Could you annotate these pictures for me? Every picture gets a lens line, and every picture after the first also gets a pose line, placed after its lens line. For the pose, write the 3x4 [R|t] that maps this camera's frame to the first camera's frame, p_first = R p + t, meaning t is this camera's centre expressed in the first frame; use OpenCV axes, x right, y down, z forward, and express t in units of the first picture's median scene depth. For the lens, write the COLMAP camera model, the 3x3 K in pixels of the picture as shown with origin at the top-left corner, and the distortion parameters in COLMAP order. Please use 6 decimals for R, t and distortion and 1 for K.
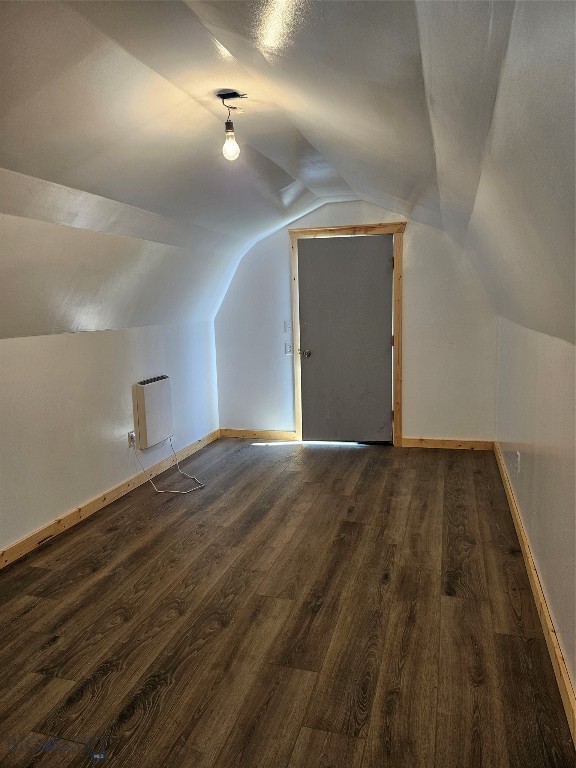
lens RADIAL K [[541.1, 0, 288.0], [0, 541.1, 384.0], [0, 0, 1]] dist [0.065213, -0.067528]
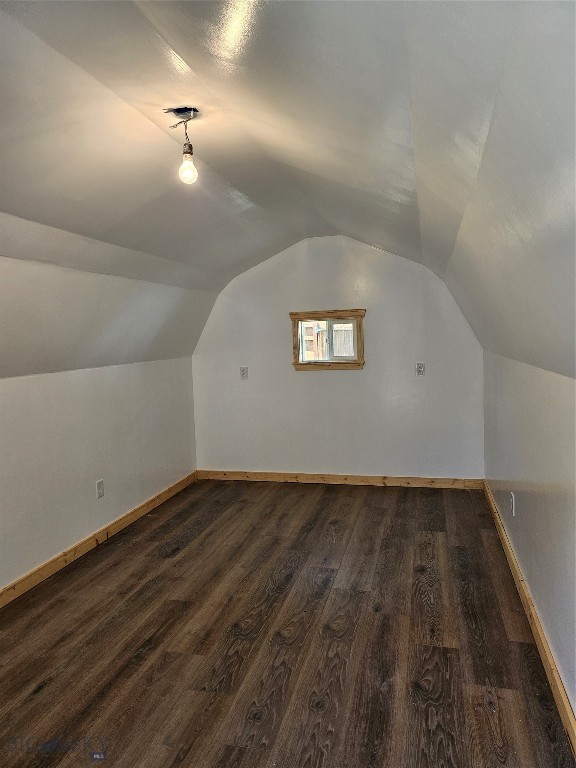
lens RADIAL K [[541.1, 0, 288.0], [0, 541.1, 384.0], [0, 0, 1]] dist [0.065213, -0.067528]
pose [[-0.997777, 0.060782, -0.027308, -0.210963], [0.052584, 0.969940, 0.237593, -0.281578], [0.040928, 0.235629, -0.970981, 1.866762]]
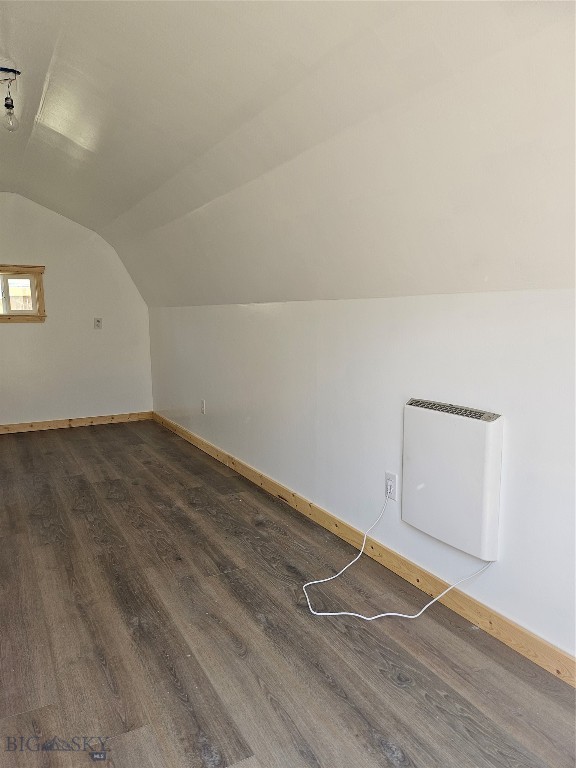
lens RADIAL K [[541.1, 0, 288.0], [0, 541.1, 384.0], [0, 0, 1]] dist [0.065213, -0.067528]
pose [[-0.704529, 0.114640, -0.700354, 0.321696], [-0.088394, 0.965006, 0.246882, -0.236425], [0.704149, 0.235843, -0.669741, 2.131759]]
